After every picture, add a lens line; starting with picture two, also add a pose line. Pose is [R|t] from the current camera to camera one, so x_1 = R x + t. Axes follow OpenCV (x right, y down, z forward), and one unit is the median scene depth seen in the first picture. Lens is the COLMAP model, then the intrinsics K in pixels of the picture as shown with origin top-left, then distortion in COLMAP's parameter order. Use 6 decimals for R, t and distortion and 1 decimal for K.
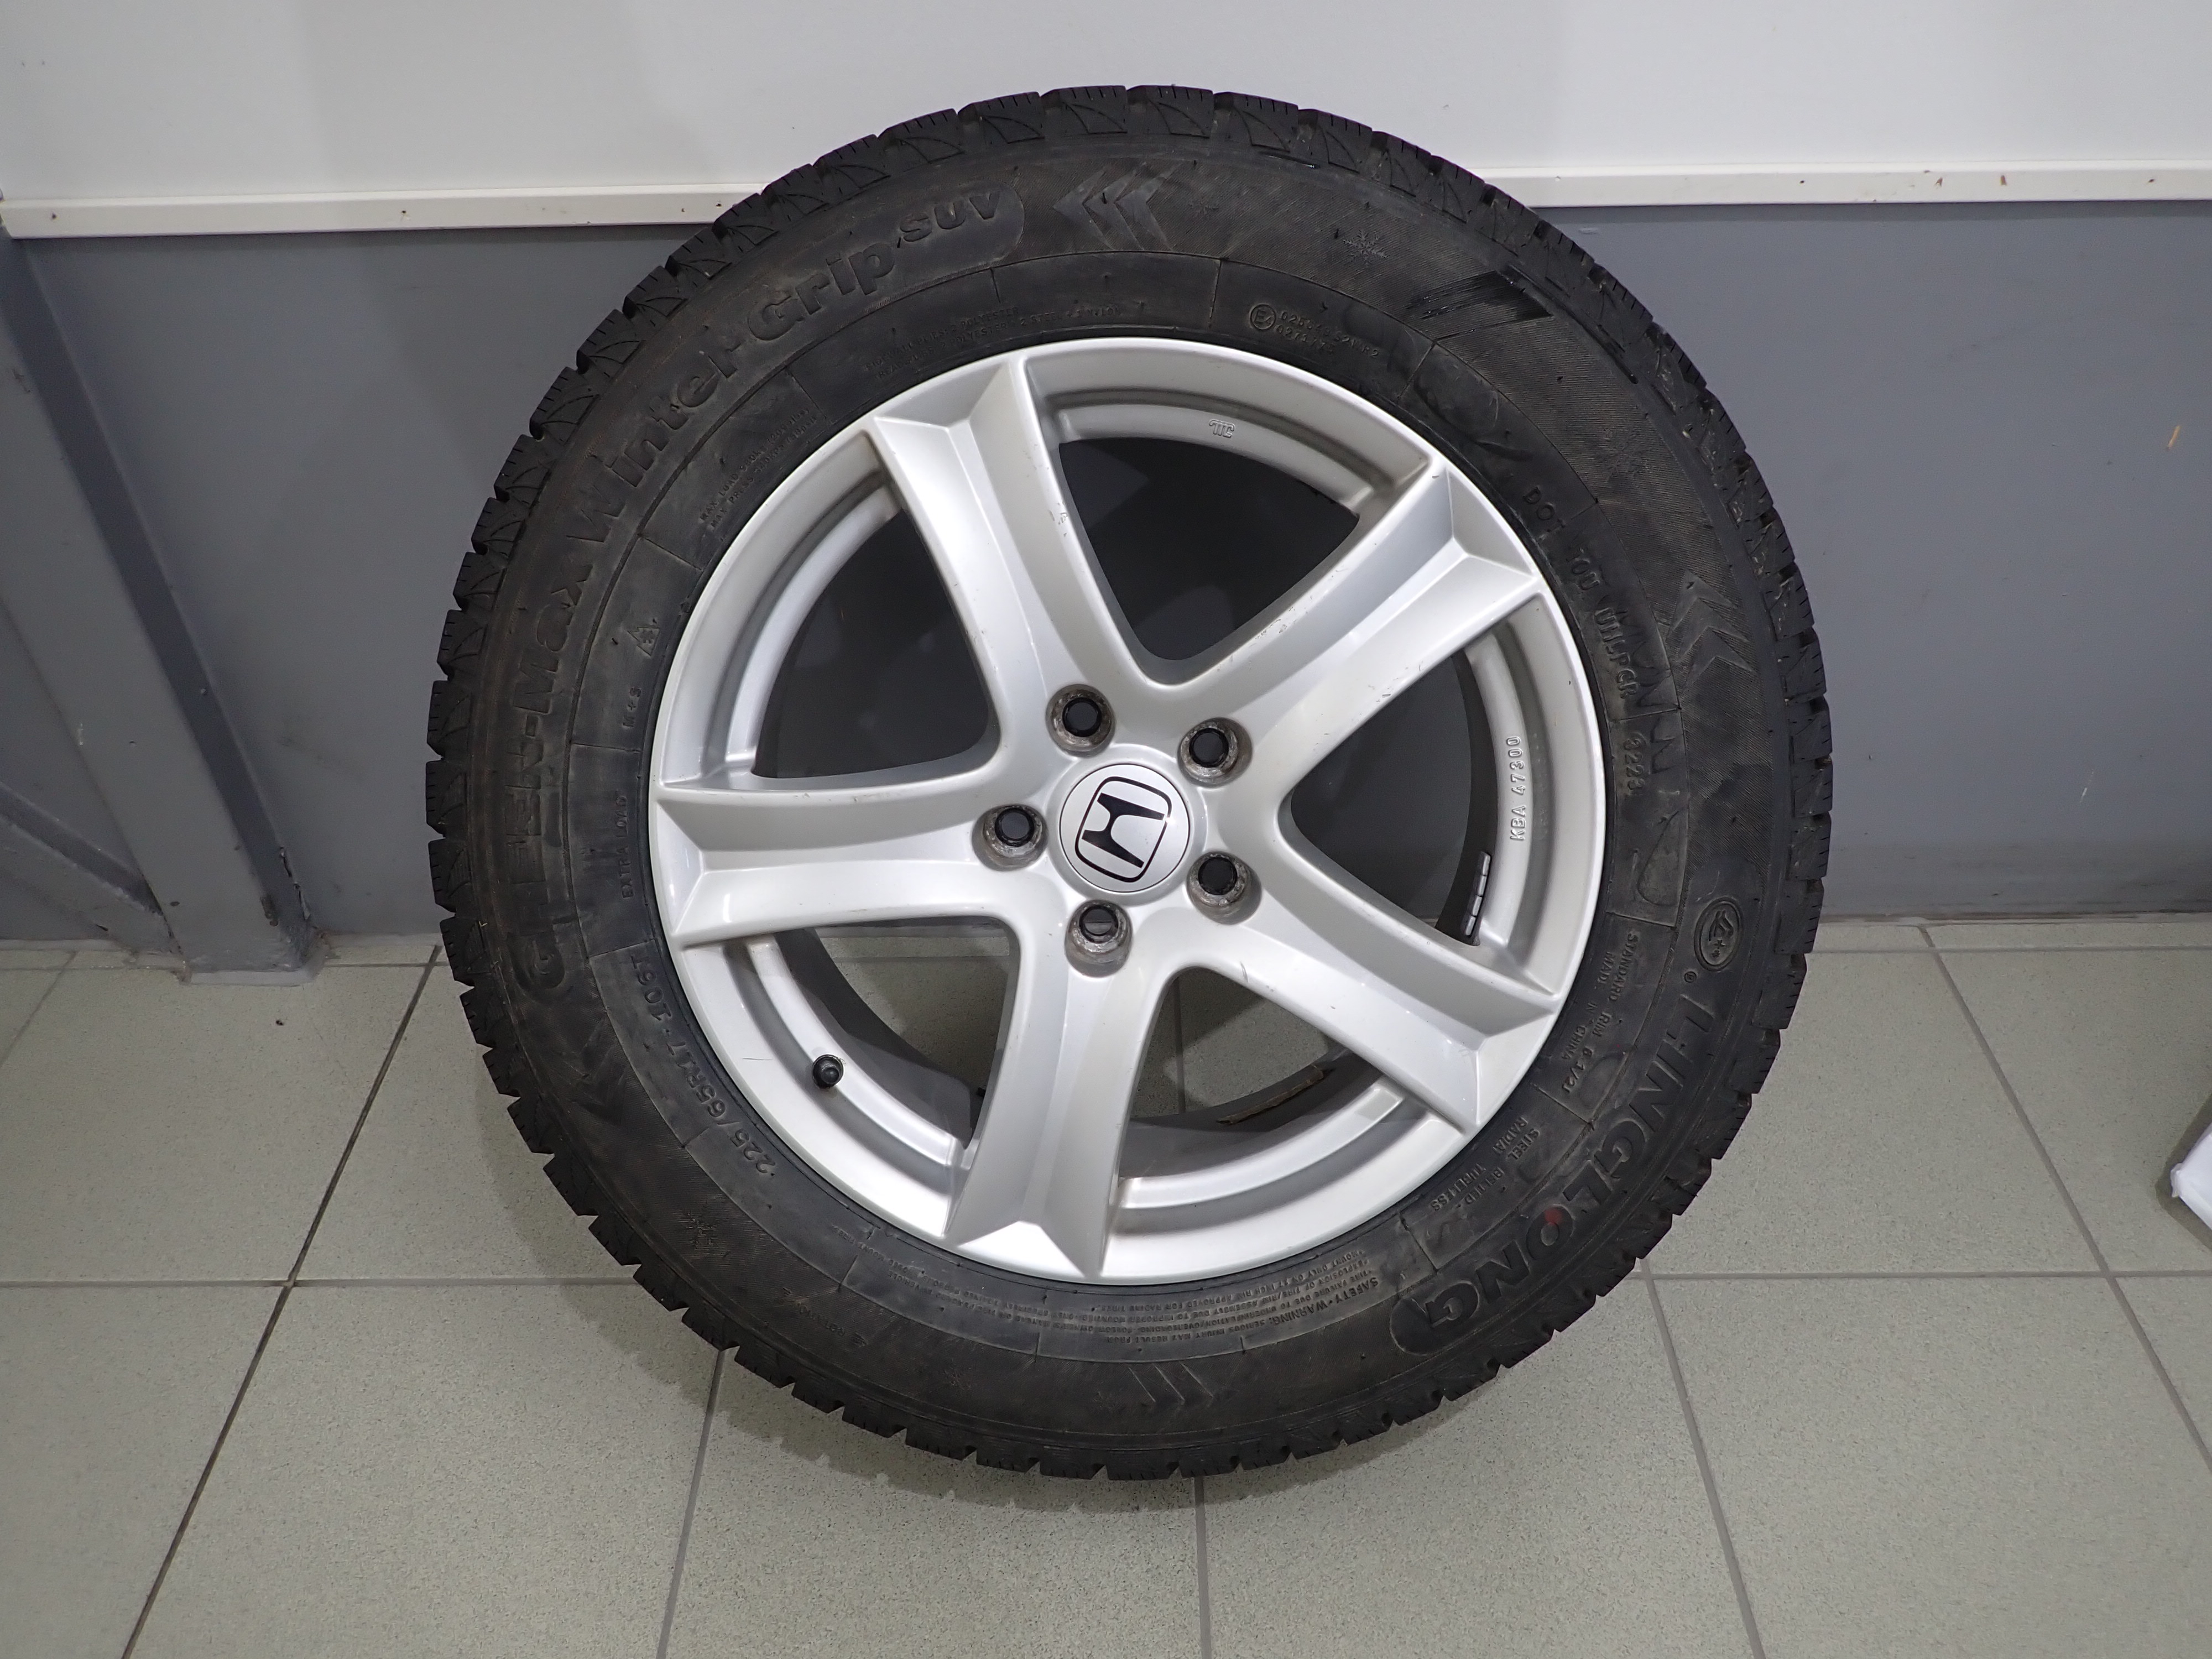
lens RADIAL K [[1616.4, 0, 1106.0], [0, 1616.4, 829.5], [0, 0, 1]] dist [-0.002179, -0.003624]
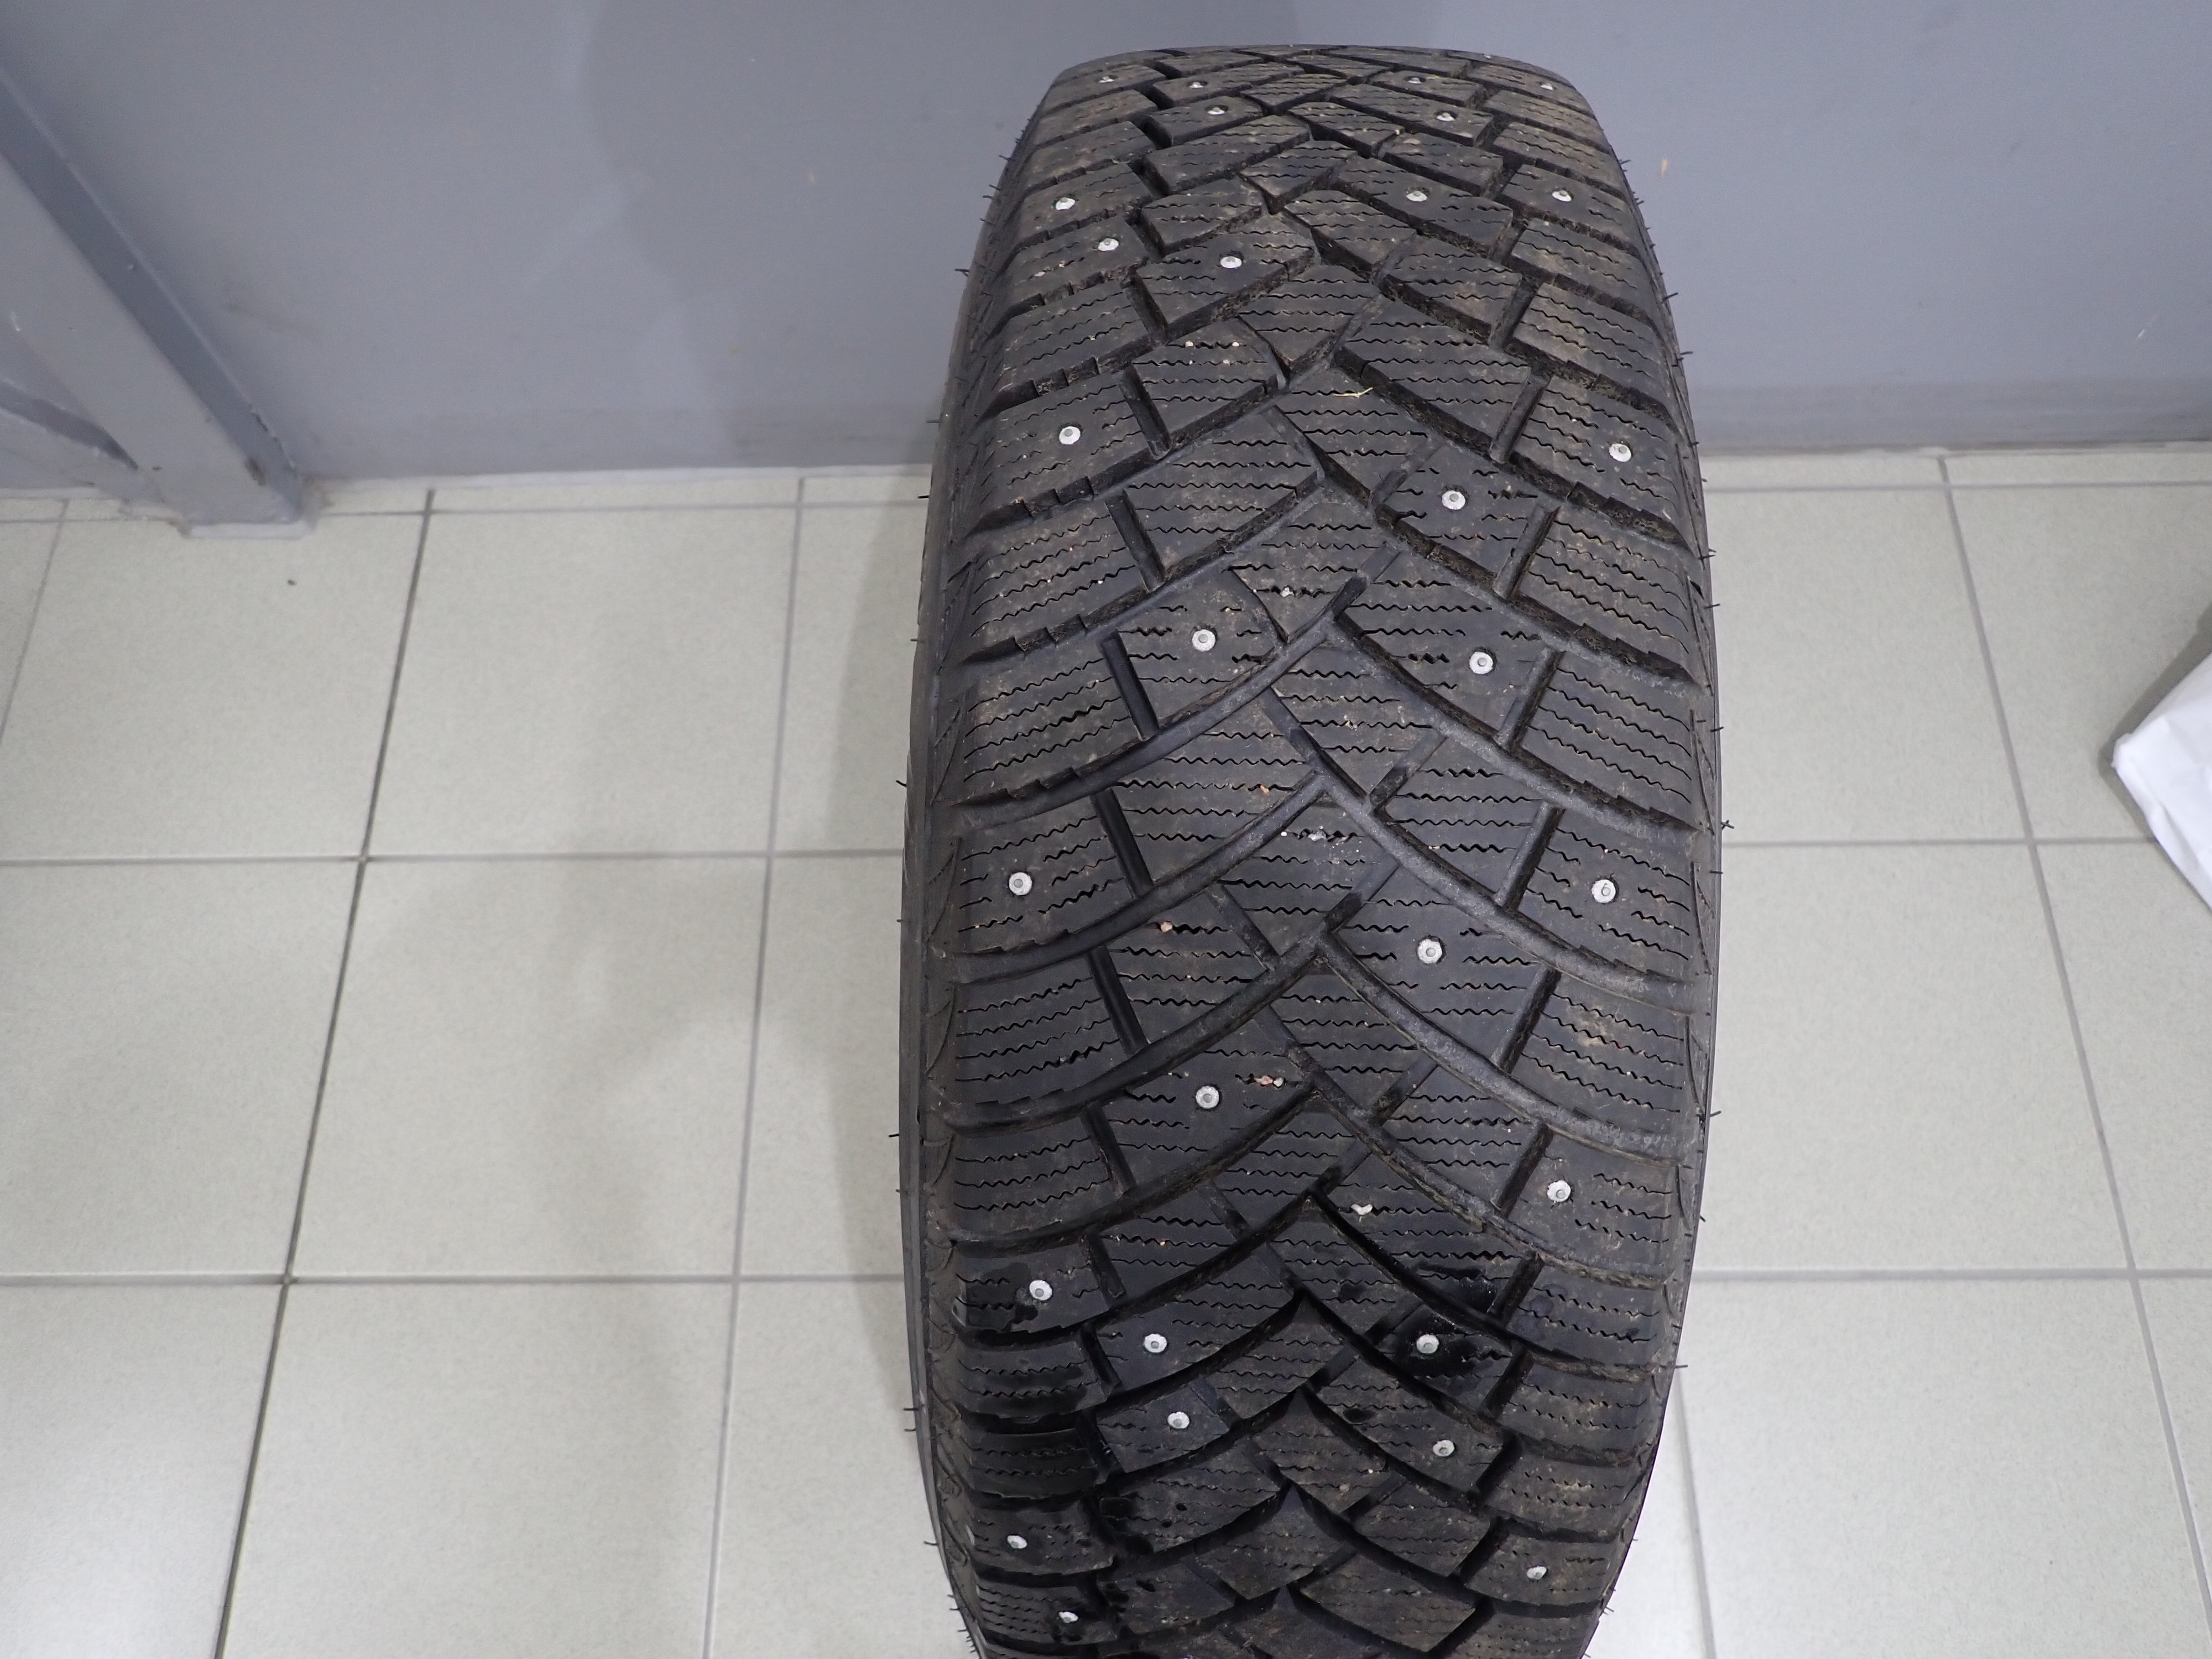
lens RADIAL K [[1616.4, 0, 1106.0], [0, 1616.4, 829.5], [0, 0, 1]] dist [-0.002179, -0.003624]
pose [[0.999966, -0.006404, -0.005228, 0.003528], [0.008069, 0.893559, 0.448874, -0.194526], [0.001797, -0.448901, 0.893580, 0.026512]]
